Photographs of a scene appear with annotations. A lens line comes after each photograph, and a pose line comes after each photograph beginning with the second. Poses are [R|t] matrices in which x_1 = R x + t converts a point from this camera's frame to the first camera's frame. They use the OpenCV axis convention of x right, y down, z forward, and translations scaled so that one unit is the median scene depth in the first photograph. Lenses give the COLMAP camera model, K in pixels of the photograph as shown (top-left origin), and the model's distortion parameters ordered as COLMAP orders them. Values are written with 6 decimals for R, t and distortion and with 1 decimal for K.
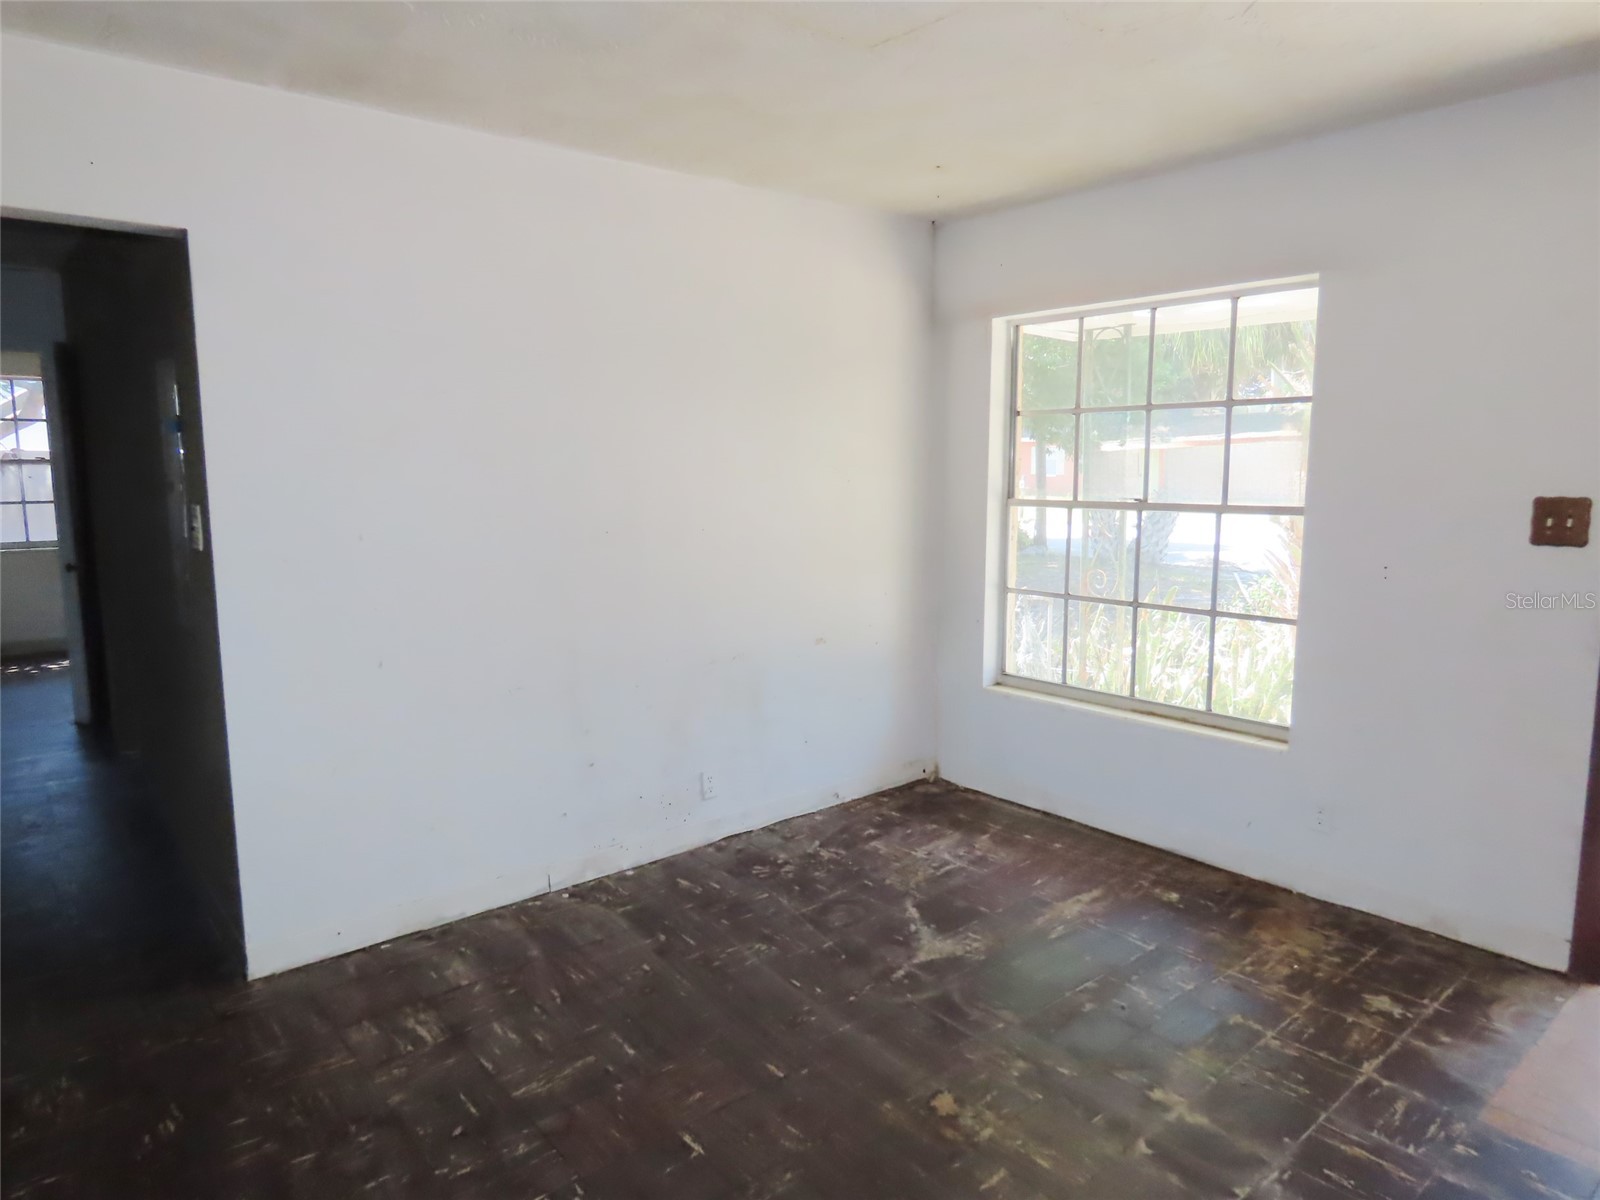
lens RADIAL K [[1004.0, 0, 800.0], [0, 1004.0, 600.0], [0, 0, 1]] dist [-0.000593, -0.001338]
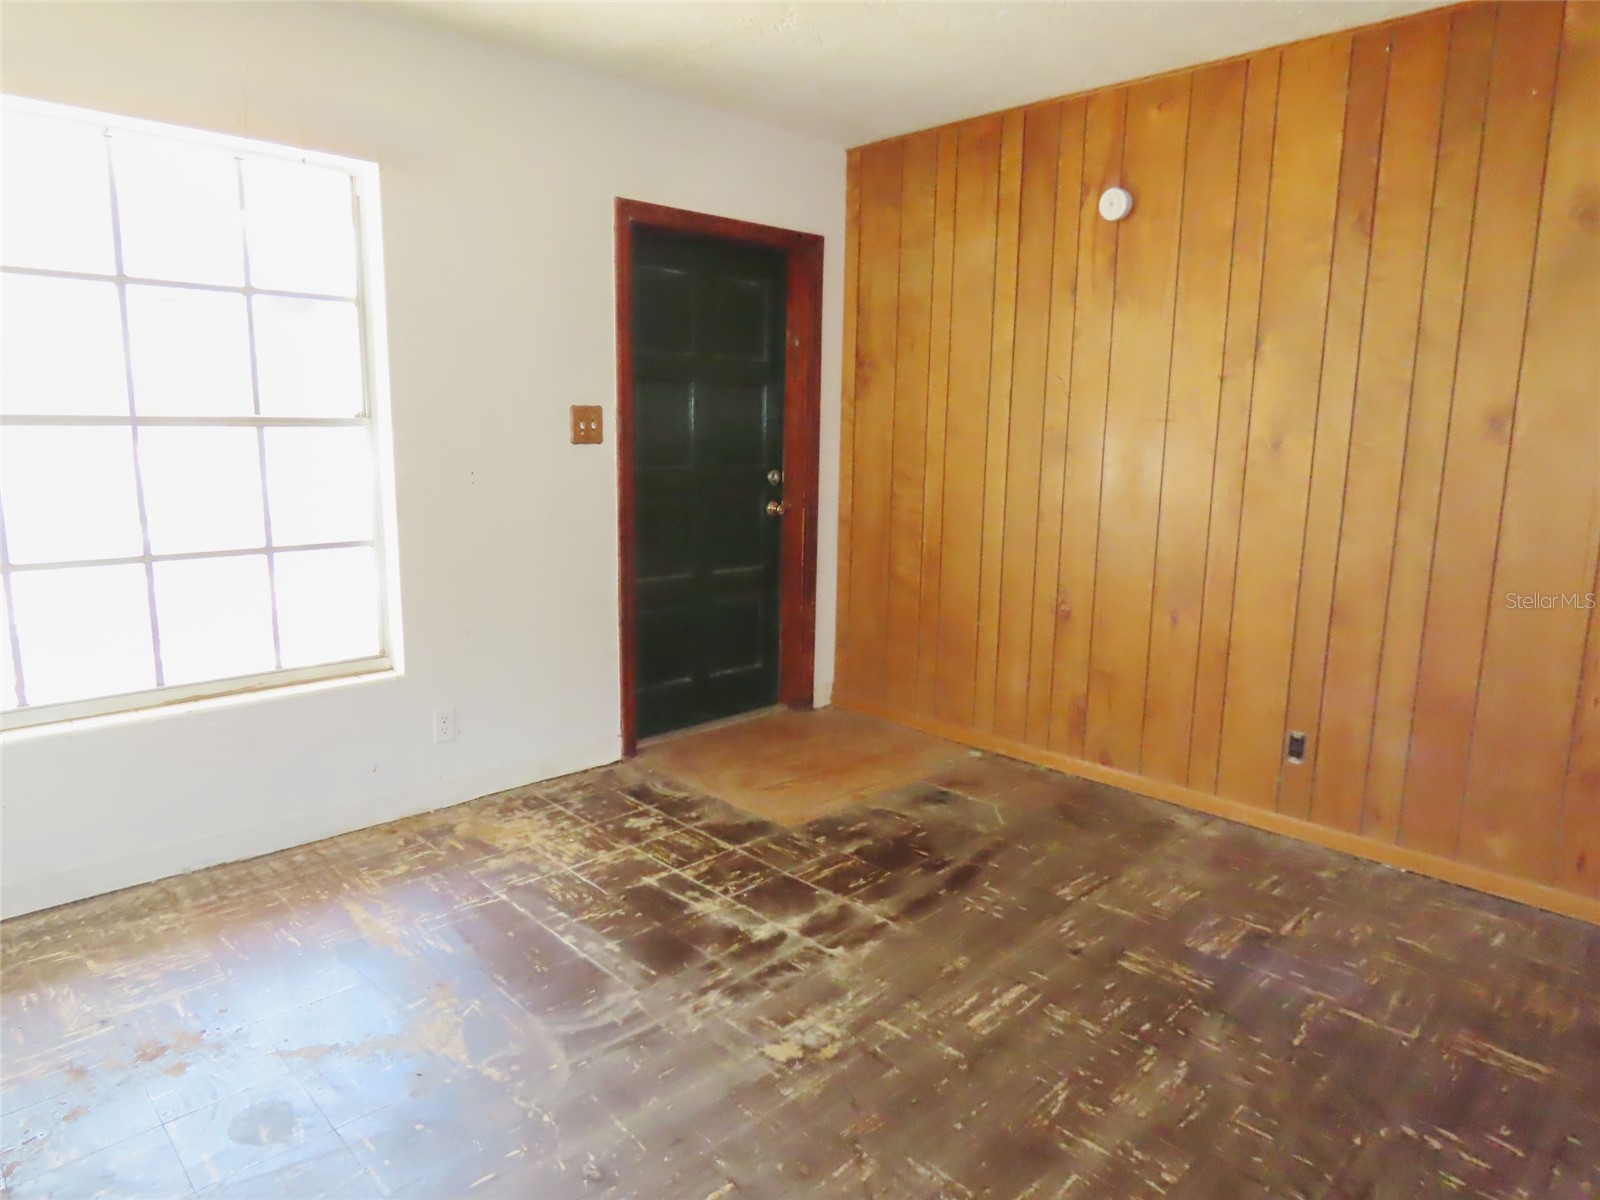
lens RADIAL K [[1011.5, 0, 800.0], [0, 1011.5, 600.0], [0, 0, 1]] dist [-0.007779, -0.001644]
pose [[-0.073462, -0.167462, 0.983138, -0.482869], [0.119862, 0.977173, 0.175403, -0.043687], [-0.990069, 0.130726, -0.051713, 0.676688]]
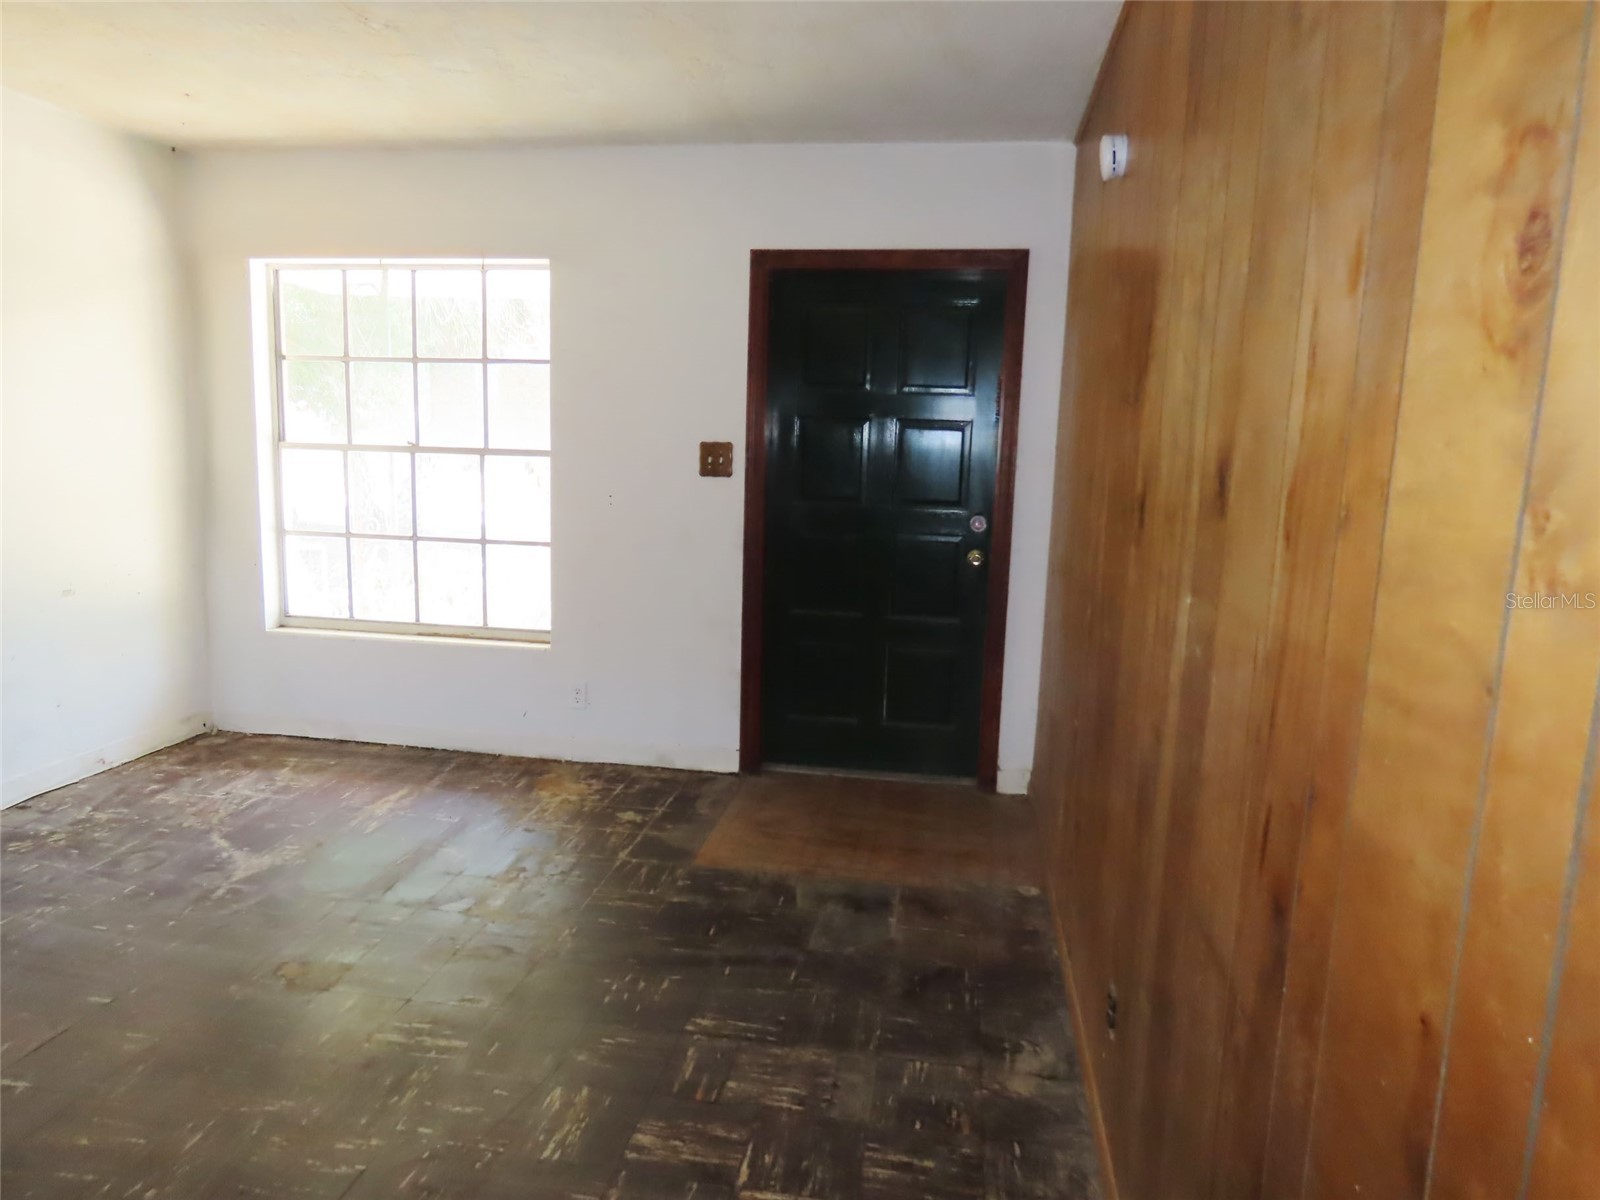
lens RADIAL K [[1011.5, 0, 800.0], [0, 1011.5, 600.0], [0, 0, 1]] dist [-0.007779, -0.001644]
pose [[0.758234, -0.072067, 0.647988, -0.083448], [0.054868, 0.997400, 0.046724, 0.050646], [-0.649670, 0.000126, 0.760216, -0.144903]]
